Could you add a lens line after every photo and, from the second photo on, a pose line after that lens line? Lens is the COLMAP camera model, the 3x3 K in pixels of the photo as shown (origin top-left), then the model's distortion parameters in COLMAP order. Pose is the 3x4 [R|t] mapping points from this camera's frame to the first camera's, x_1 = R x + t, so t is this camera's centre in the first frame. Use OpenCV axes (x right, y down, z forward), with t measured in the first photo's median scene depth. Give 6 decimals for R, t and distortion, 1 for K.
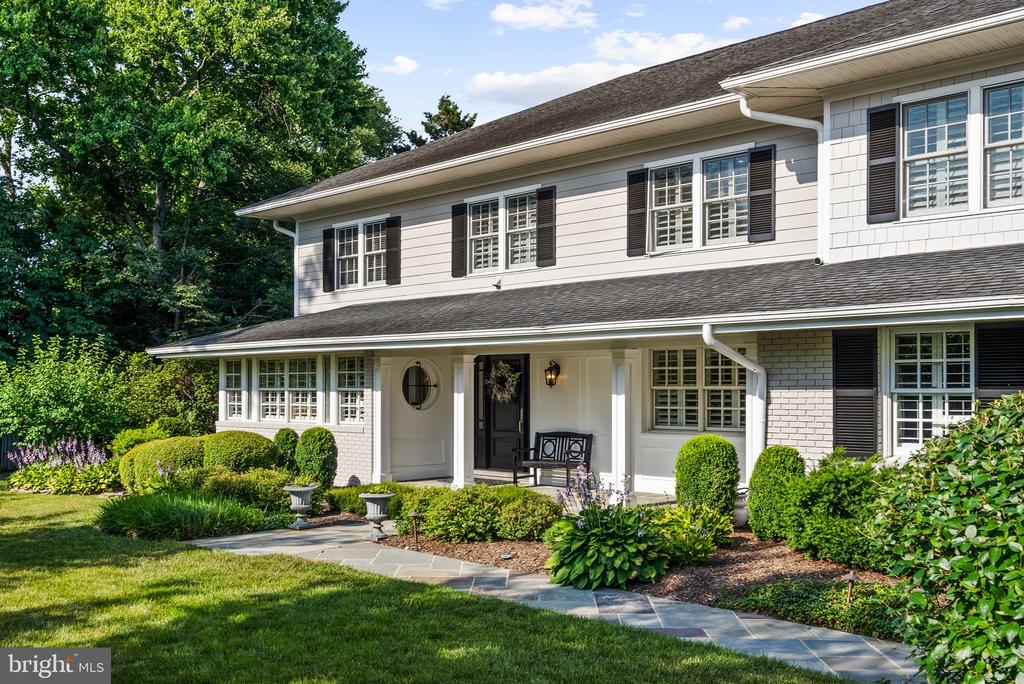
lens RADIAL K [[1050.2, 0, 513.5], [0, 1050.2, 344.0], [0, 0, 1]] dist [-0.006549, 0.000000]
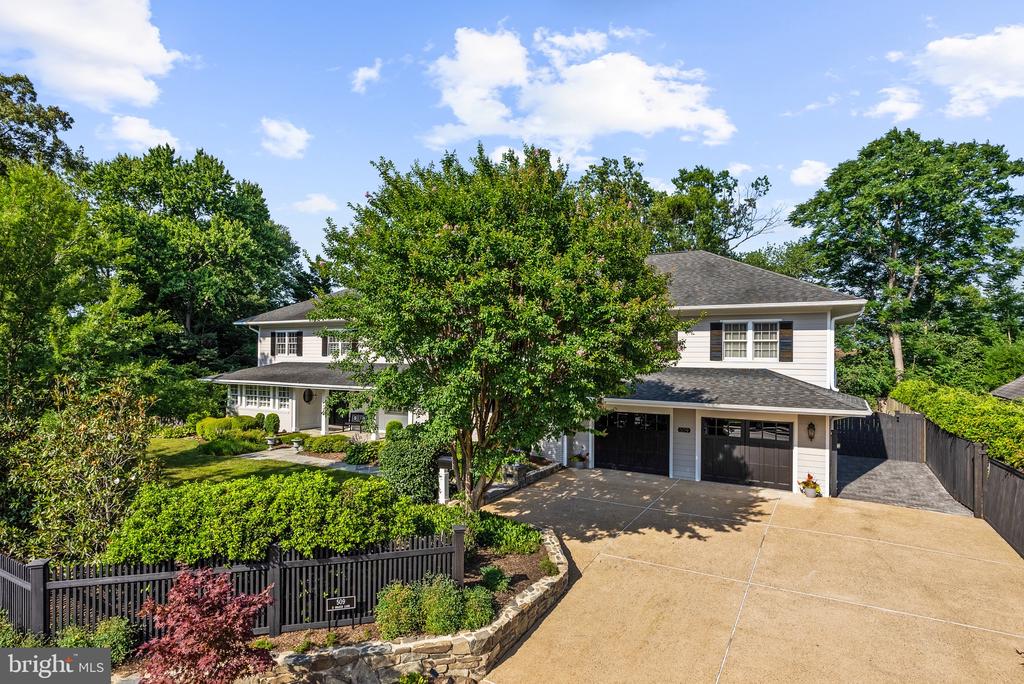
lens RADIAL K [[560.2, 0, 511.6], [0, 560.2, 342.2], [0, 0, 1]] dist [0.005982, 0.000308]
pose [[0.965814, 0.012964, 0.258912, 0.046476], [-0.017386, 0.999739, 0.014796, -0.143710], [-0.258653, -0.018792, 0.965788, -0.630755]]
